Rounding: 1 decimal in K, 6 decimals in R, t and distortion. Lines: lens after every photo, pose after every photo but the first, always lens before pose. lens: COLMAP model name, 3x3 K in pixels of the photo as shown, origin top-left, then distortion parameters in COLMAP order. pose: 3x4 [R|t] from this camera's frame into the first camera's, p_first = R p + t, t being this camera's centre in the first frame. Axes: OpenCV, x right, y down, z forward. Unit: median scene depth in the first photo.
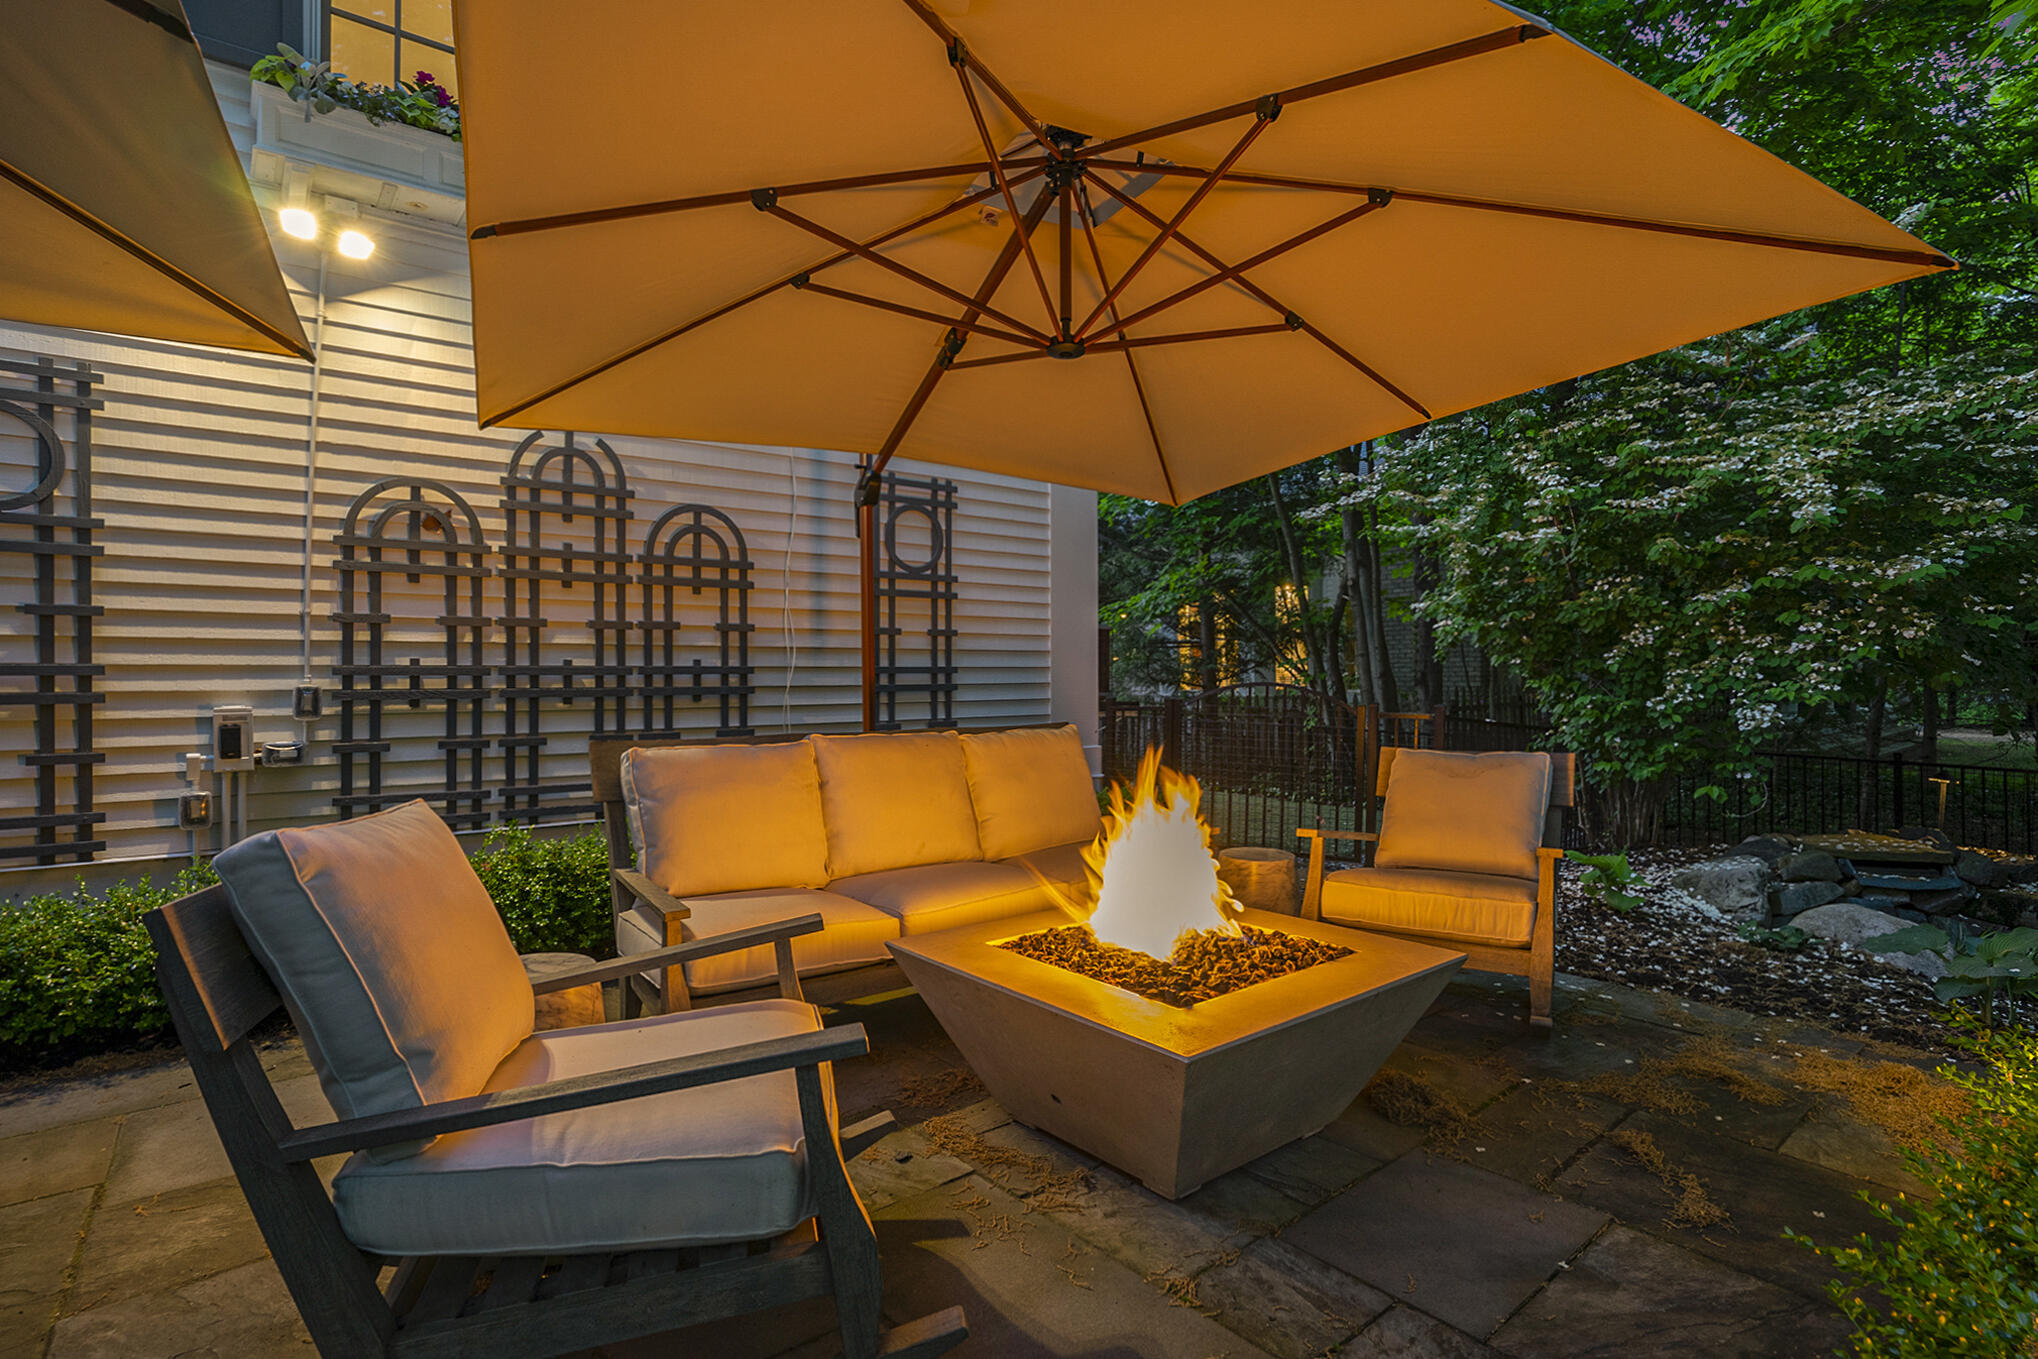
lens RADIAL K [[1045.2, 0, 1057.3], [0, 1045.2, 643.9], [0, 0, 1]] dist [-0.057912, 0.021937]
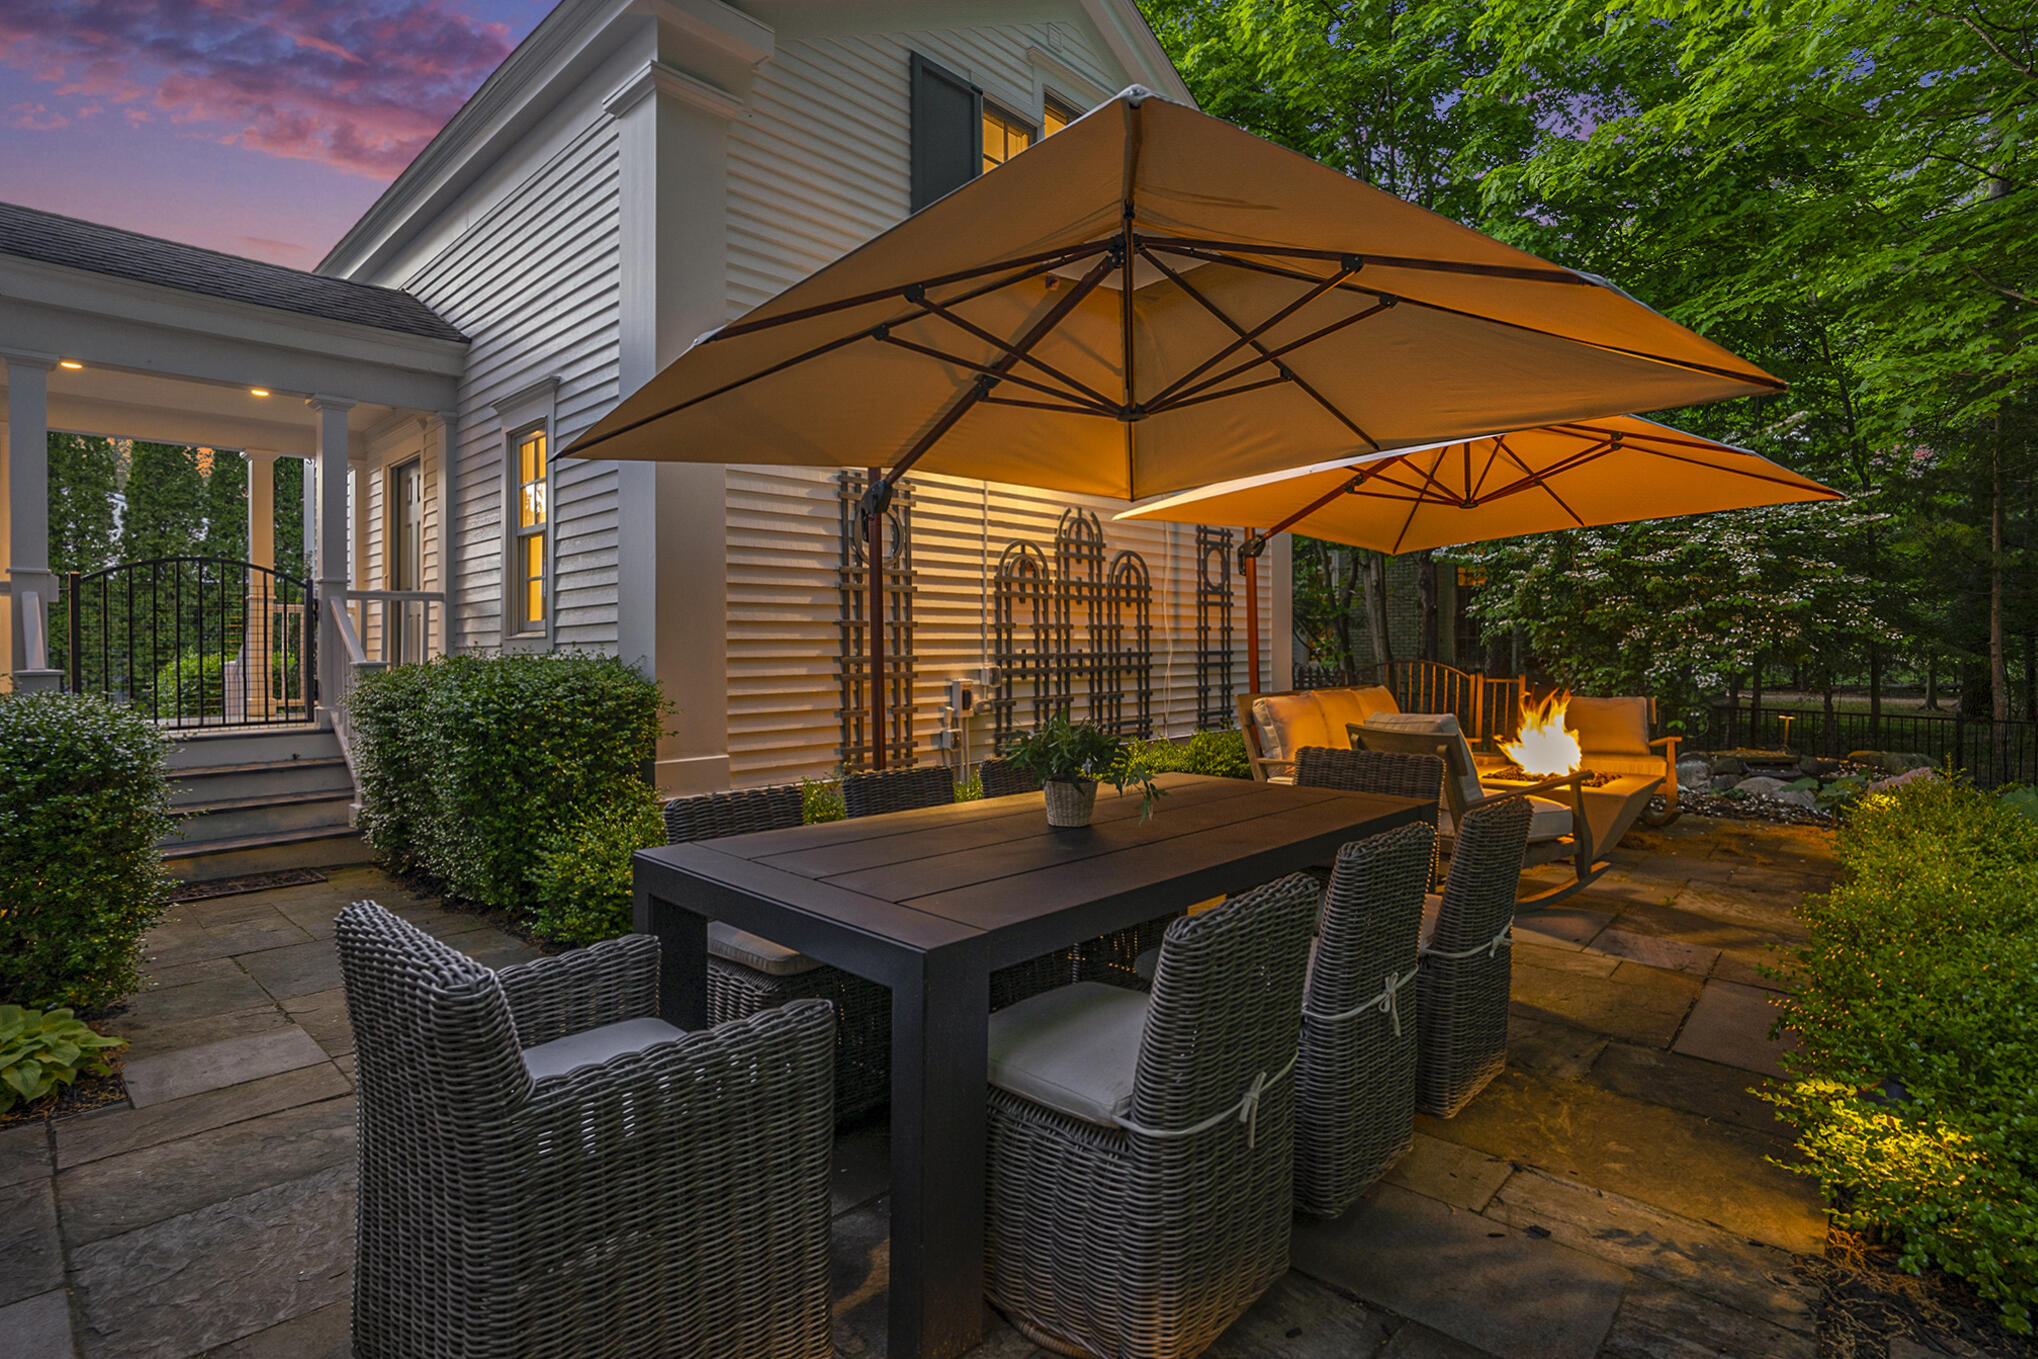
lens RADIAL K [[1045.2, 0, 1075.0], [0, 1045.2, 643.6], [0, 0, 1]] dist [-0.057912, 0.021937]
pose [[0.985166, 0.000036, 0.171604, -0.769653], [-0.004767, 0.999620, 0.027158, -0.038322], [-0.171537, -0.027573, 0.984792, -0.619795]]
